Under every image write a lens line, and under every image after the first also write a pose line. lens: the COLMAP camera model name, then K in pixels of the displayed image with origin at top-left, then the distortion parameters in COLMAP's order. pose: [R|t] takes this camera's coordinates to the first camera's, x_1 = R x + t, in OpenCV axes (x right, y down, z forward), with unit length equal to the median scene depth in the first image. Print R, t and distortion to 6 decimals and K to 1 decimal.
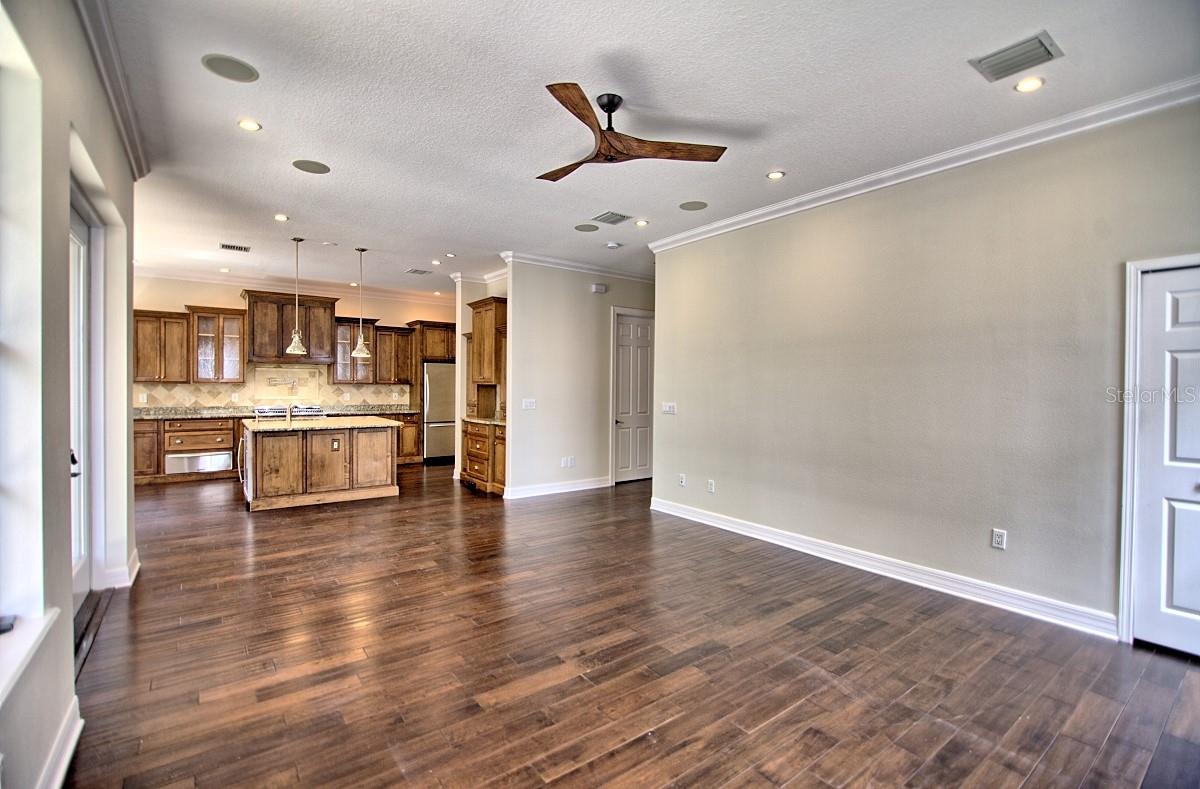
lens RADIAL K [[534.6, 0, 600.0], [0, 534.6, 394.5], [0, 0, 1]] dist [0.000864, 0.000253]
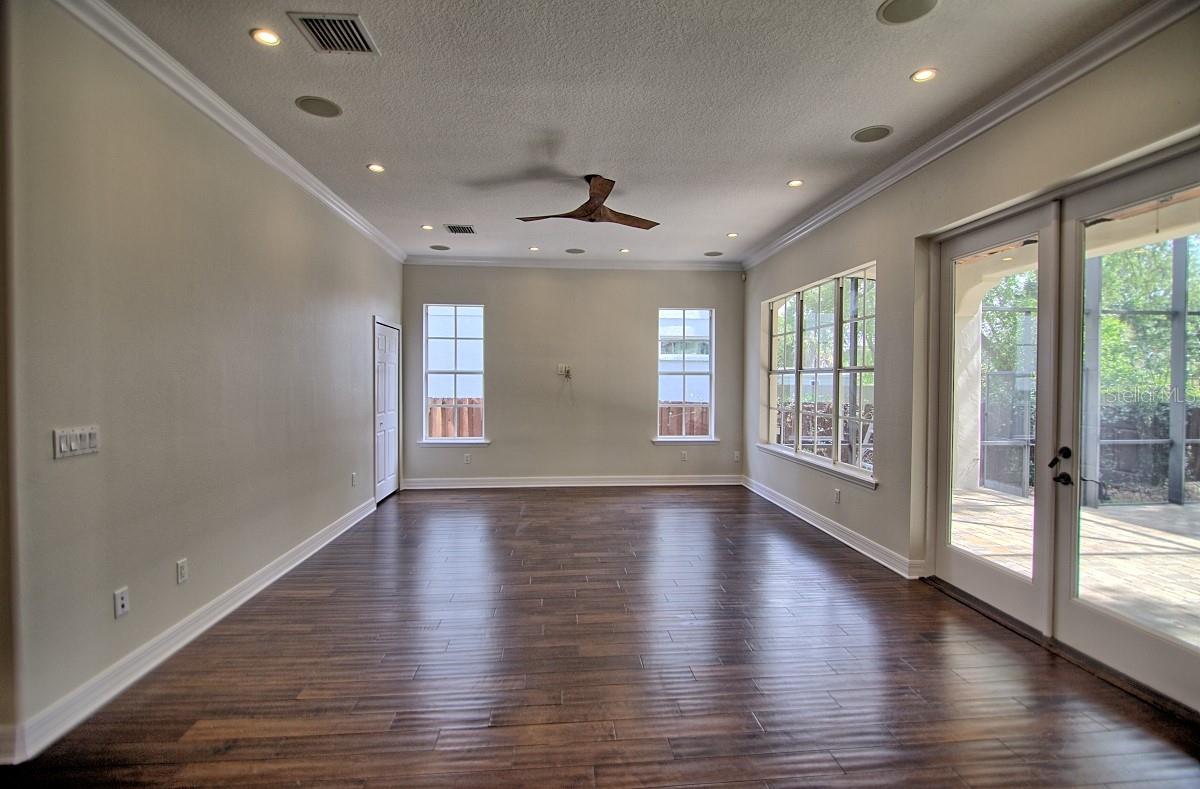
lens RADIAL K [[534.6, 0, 600.0], [0, 534.6, 394.5], [0, 0, 1]] dist [0.000864, 0.000253]
pose [[-0.843226, -0.022466, 0.537090, -0.559517], [0.000200, 0.999113, 0.042108, -0.031545], [-0.537560, 0.035614, -0.842473, 1.625185]]
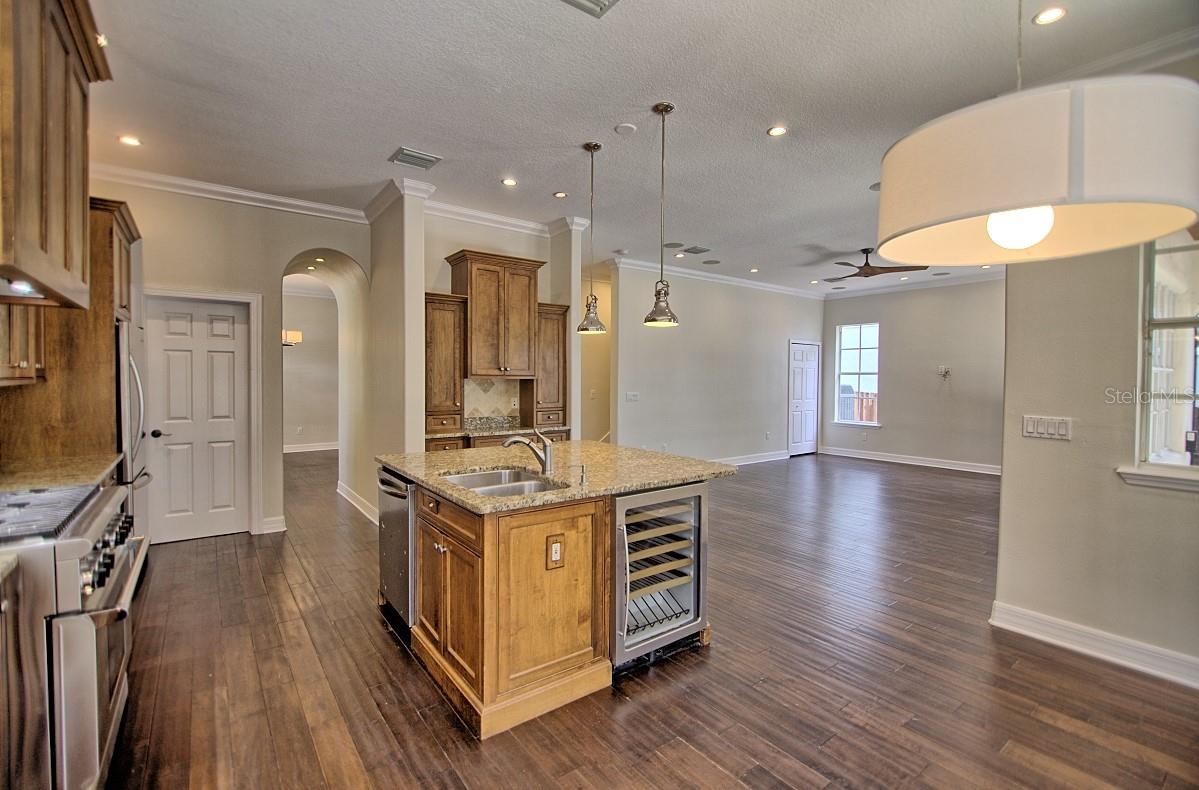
lens RADIAL K [[534.2, 0, 599.5], [0, 534.2, 395.0], [0, 0, 1]] dist [0.000864, 0.000253]
pose [[0.023444, -0.037836, 0.999009, -1.661416], [0.011820, 0.999224, 0.037567, -0.037825], [-0.999655, 0.010928, 0.023873, 1.512083]]
